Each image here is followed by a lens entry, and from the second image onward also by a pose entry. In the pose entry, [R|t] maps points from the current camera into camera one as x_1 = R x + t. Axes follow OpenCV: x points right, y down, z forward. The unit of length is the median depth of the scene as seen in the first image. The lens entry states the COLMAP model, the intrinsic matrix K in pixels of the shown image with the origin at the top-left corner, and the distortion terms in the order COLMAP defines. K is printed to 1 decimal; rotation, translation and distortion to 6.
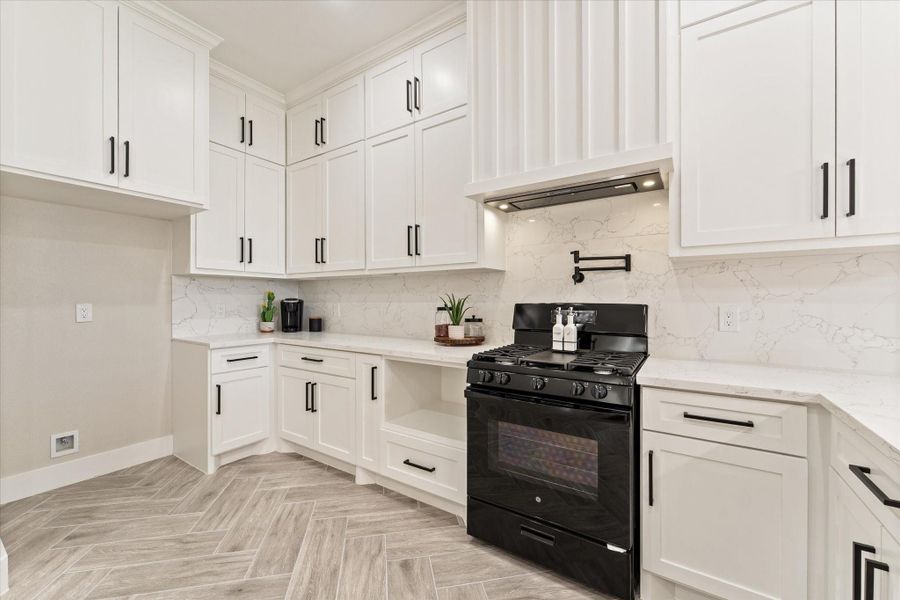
lens RADIAL K [[363.2, 0, 452.1], [0, 363.2, 299.4], [0, 0, 1]] dist [-0.000786, -0.000760]
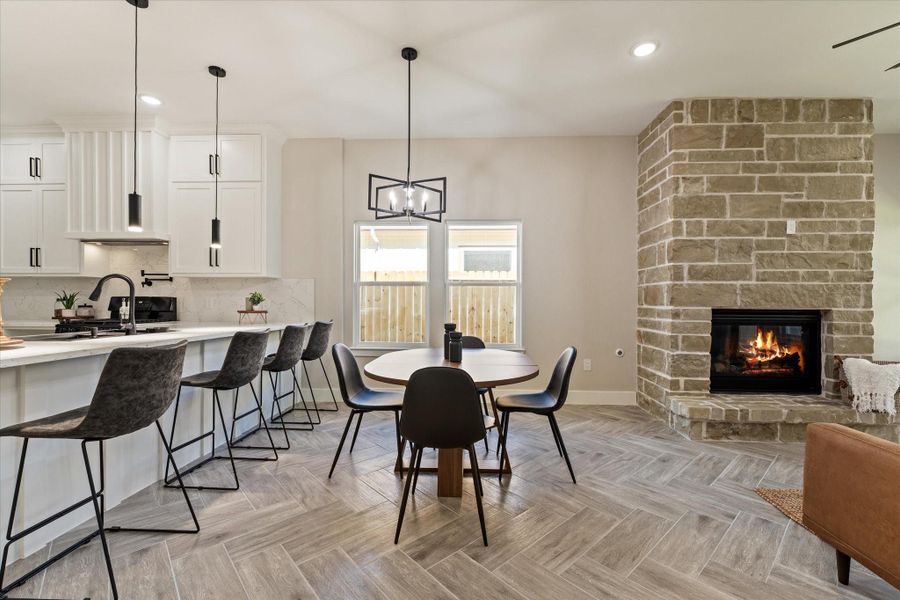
lens RADIAL K [[382.9, 0, 456.9], [0, 382.9, 302.7], [0, 0, 1]] dist [-0.003010, 0.000102]
pose [[0.857466, 0.004314, 0.514522, 0.682518], [-0.006937, 0.999971, 0.003175, 0.023632], [-0.514494, -0.006292, 0.857471, -1.540181]]
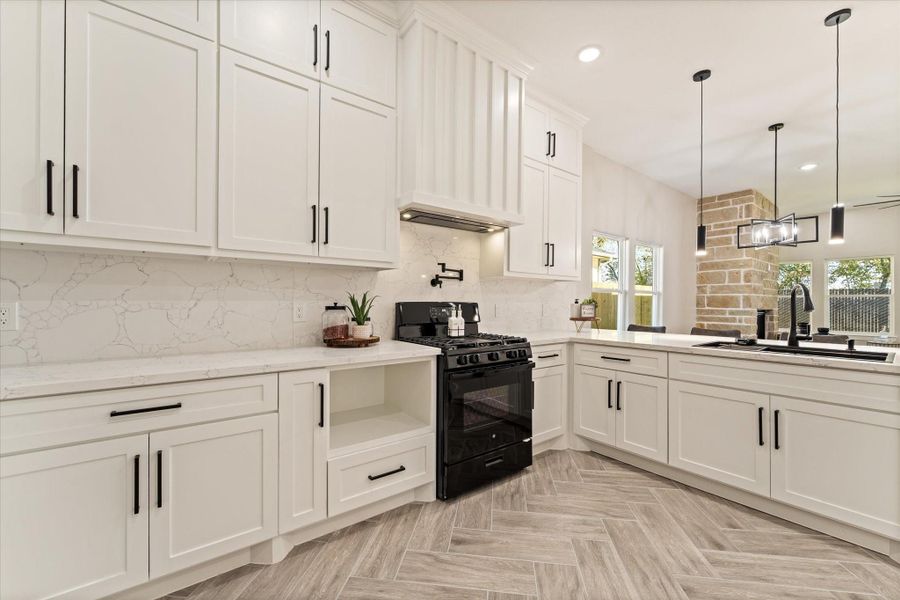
lens RADIAL K [[363.2, 0, 450.4], [0, 363.2, 301.5], [0, 0, 1]] dist [-0.000786, -0.000760]
pose [[0.327872, 0.004977, 0.944709, -0.850533], [-0.007464, 0.999969, -0.002678, 0.011445], [-0.944693, -0.006173, 0.327898, 0.489221]]
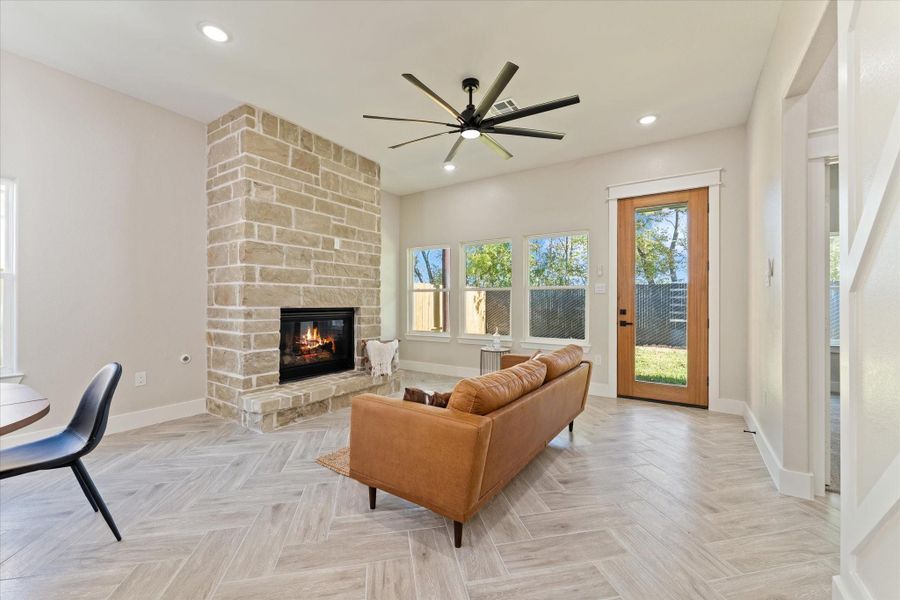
lens RADIAL K [[363.2, 0, 453.4], [0, 363.2, 300.9], [0, 0, 1]] dist [-0.000786, -0.000760]
pose [[-0.008382, 0.002403, 0.999962, 0.732677], [-0.004326, 0.999988, -0.002440, 0.013949], [-0.999956, -0.004346, -0.008372, -1.503278]]
